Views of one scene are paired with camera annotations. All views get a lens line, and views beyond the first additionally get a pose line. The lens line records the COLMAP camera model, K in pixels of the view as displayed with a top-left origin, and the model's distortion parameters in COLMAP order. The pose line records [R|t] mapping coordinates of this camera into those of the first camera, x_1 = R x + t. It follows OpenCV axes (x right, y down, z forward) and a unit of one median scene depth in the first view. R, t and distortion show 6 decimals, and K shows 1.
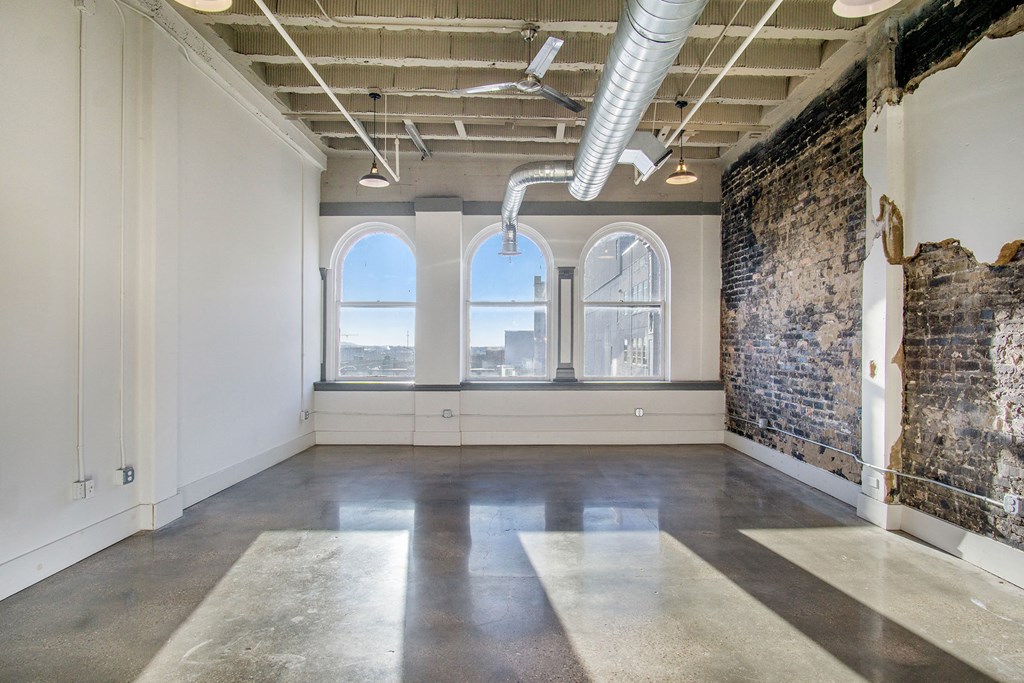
lens RADIAL K [[558.9, 0, 522.3], [0, 558.9, 342.2], [0, 0, 1]] dist [-0.030865, 0.014617]
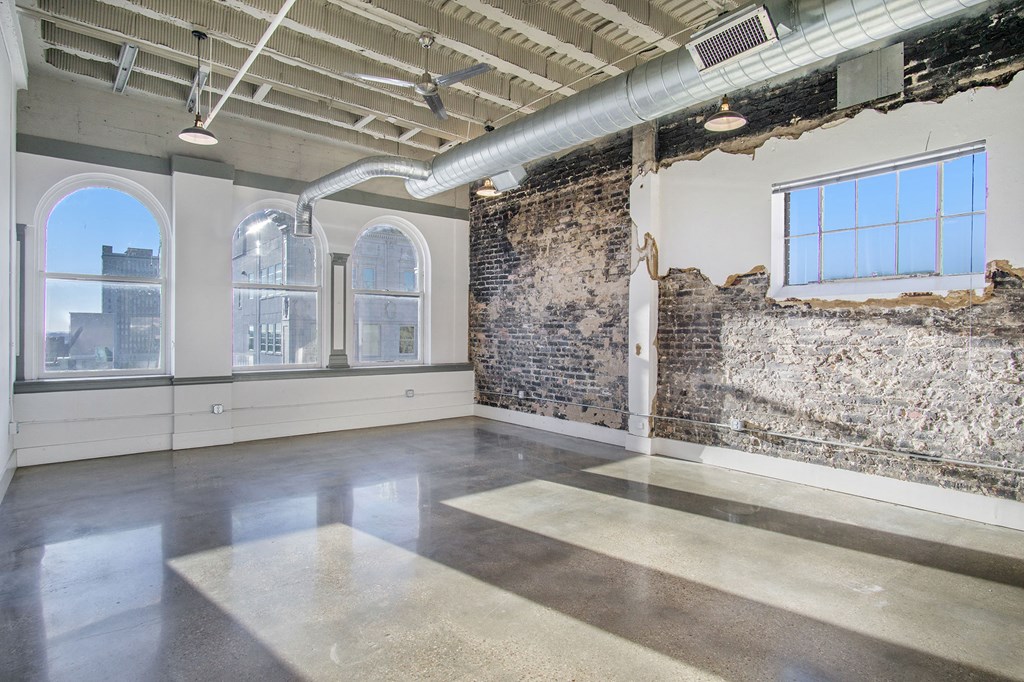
lens RADIAL K [[556.1, 0, 512.0], [0, 556.1, 341.0], [0, 0, 1]] dist [0.000875, 0.000375]
pose [[0.781656, -0.006171, 0.623679, -0.423292], [-0.008257, 0.999761, 0.020242, -0.000937], [-0.623655, -0.020972, 0.781418, 0.035468]]
